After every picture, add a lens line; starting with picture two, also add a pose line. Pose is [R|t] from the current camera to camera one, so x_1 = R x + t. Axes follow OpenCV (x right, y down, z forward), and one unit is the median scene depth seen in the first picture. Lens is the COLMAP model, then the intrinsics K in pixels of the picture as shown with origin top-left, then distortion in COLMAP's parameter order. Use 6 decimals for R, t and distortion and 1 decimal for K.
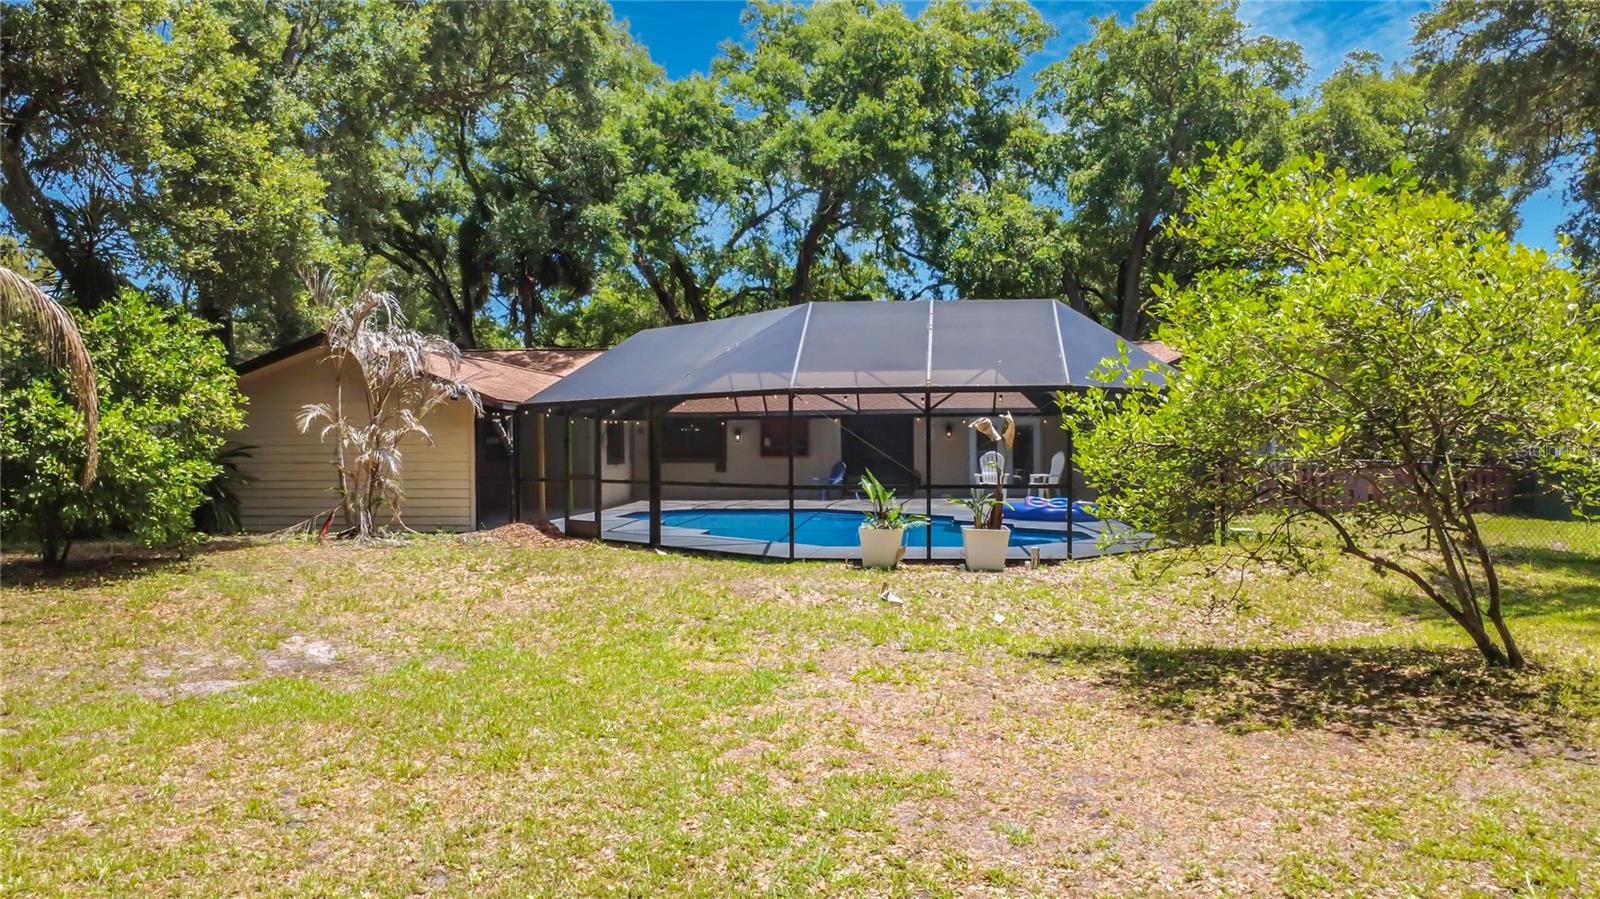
lens RADIAL K [[1161.8, 0, 798.1], [0, 1161.8, 448.7], [0, 0, 1]] dist [-0.018796, 0.012707]
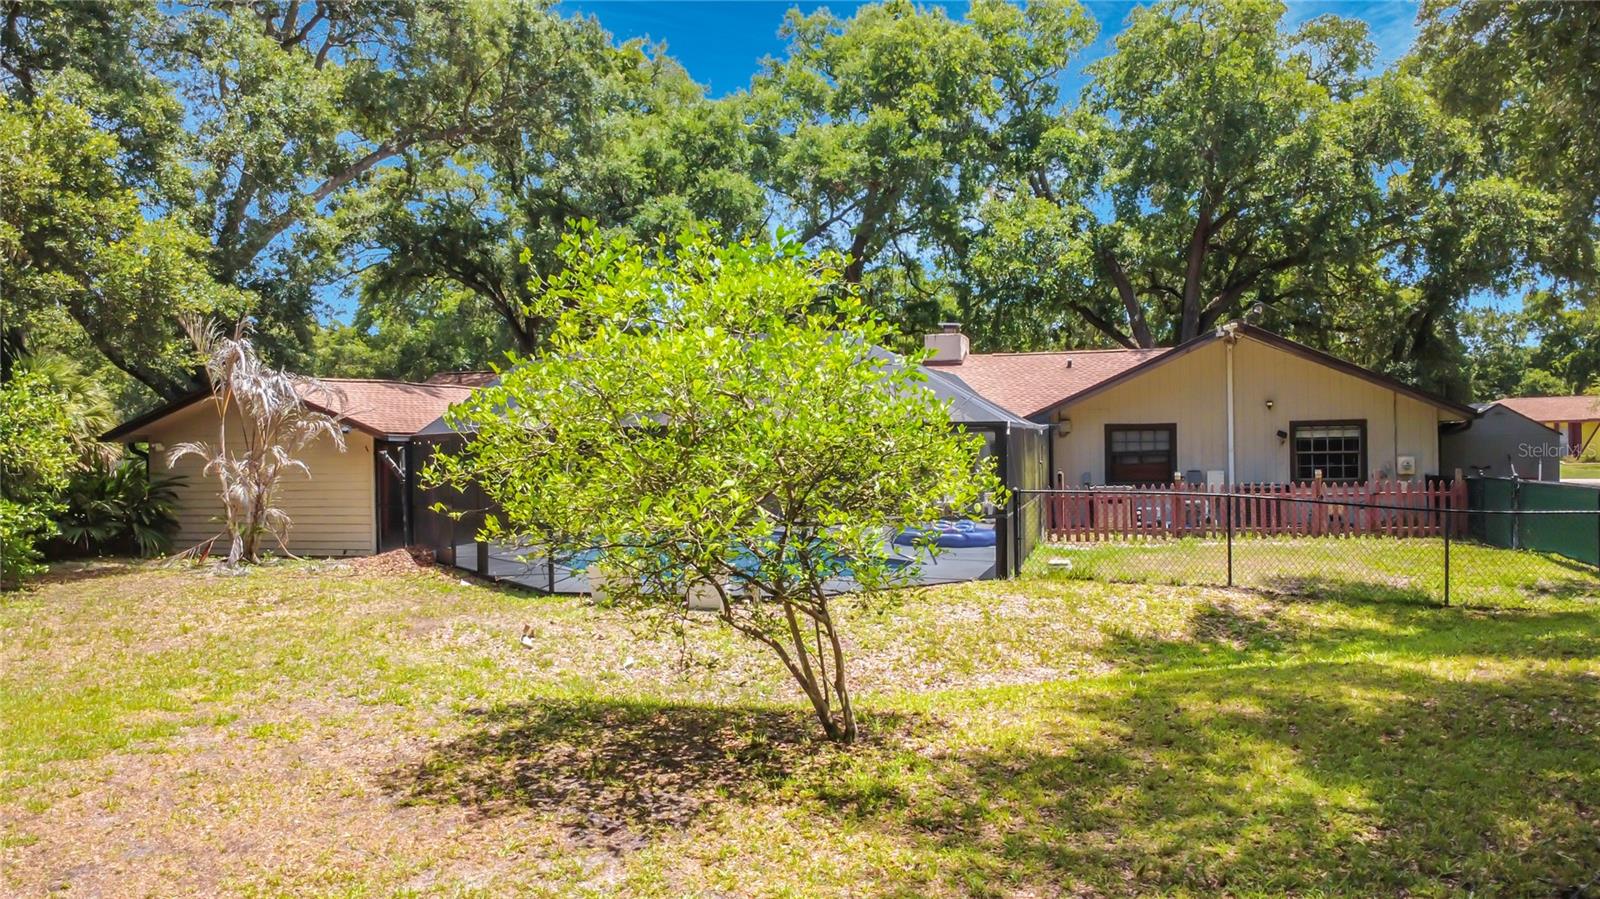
lens RADIAL K [[1161.8, 0, 795.4], [0, 1161.8, 459.2], [0, 0, 1]] dist [-0.018796, 0.012707]
pose [[0.987539, -0.008590, -0.157140, 0.140500], [0.010241, 0.999900, 0.009703, -0.012057], [0.157041, -0.011191, 0.987529, 0.003990]]
